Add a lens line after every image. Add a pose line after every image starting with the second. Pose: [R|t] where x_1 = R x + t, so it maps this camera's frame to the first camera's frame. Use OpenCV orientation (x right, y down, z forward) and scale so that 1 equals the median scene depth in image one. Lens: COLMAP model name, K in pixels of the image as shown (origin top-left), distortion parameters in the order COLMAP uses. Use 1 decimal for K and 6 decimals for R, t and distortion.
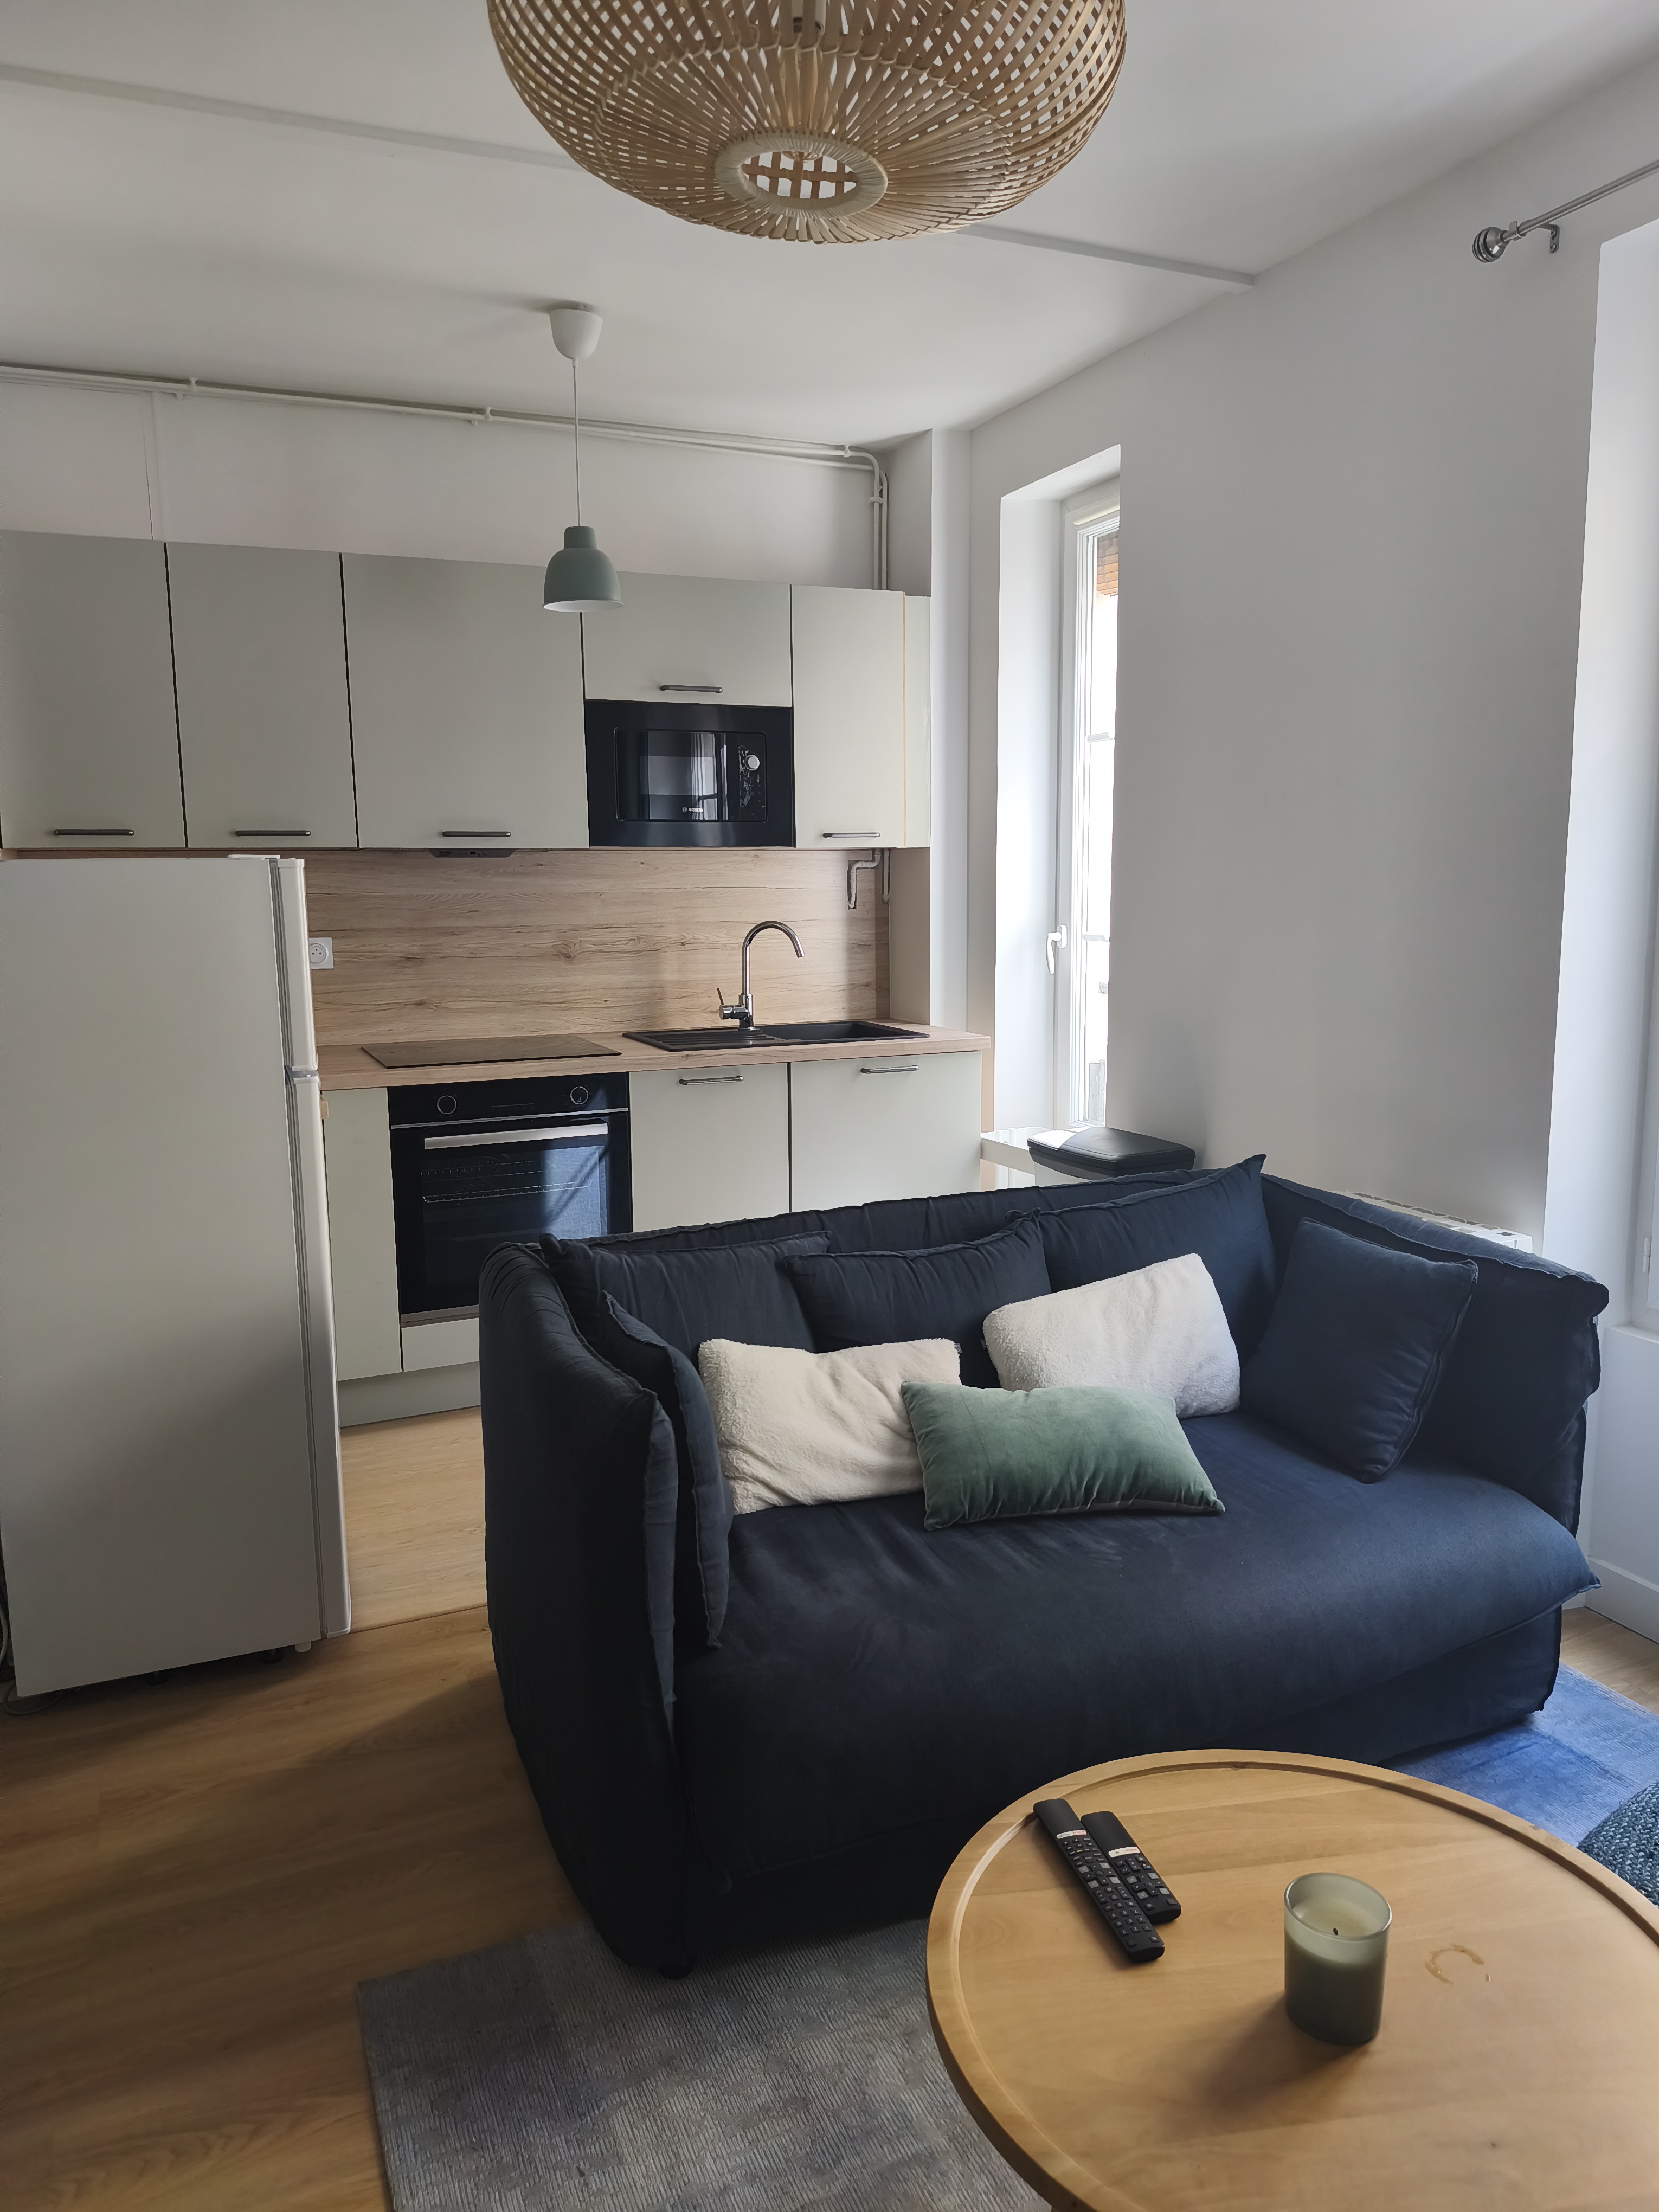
lens RADIAL K [[1506.5, 0, 731.0], [0, 1506.5, 1101.9], [0, 0, 1]] dist [0.086420, -0.103543]
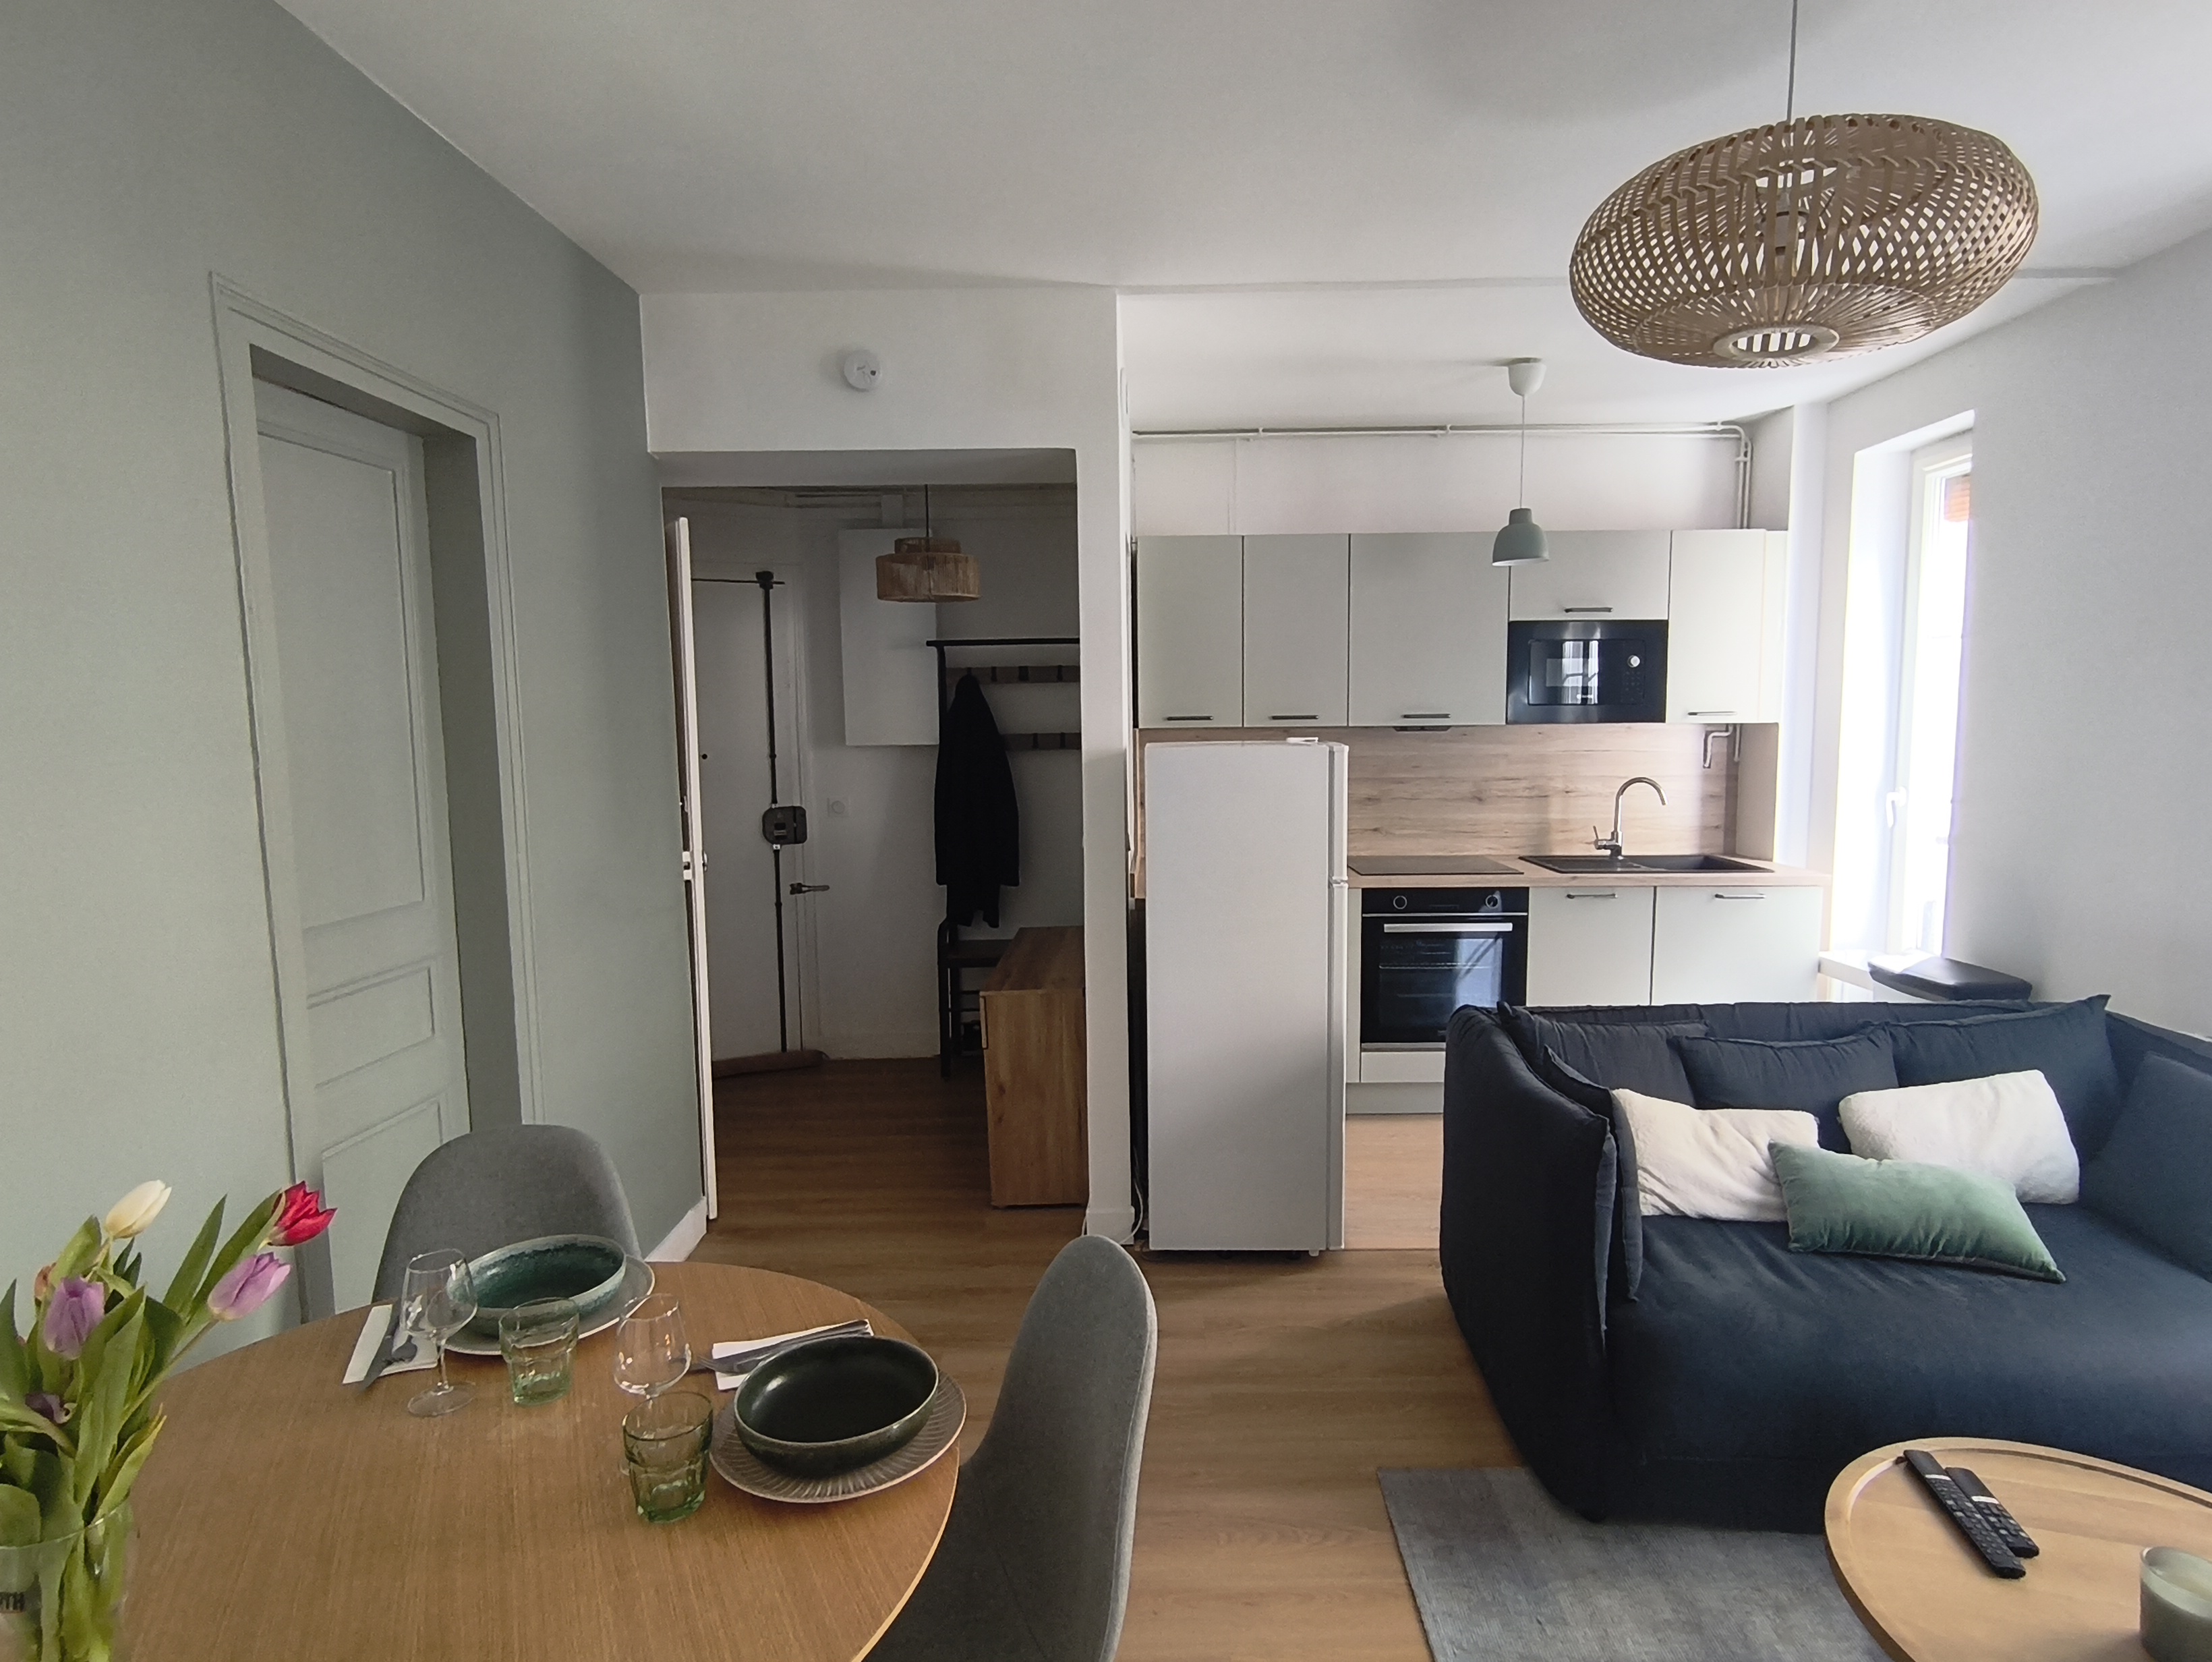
lens RADIAL K [[1133.5, 0, 1106.0], [0, 1133.5, 831.0], [0, 0, 1]] dist [-0.001107, 0.009686]
pose [[0.929609, 0.047975, -0.365412, -0.078299], [-0.065224, 0.997257, -0.034998, -0.014139], [0.362730, 0.056368, 0.930188, -0.164653]]
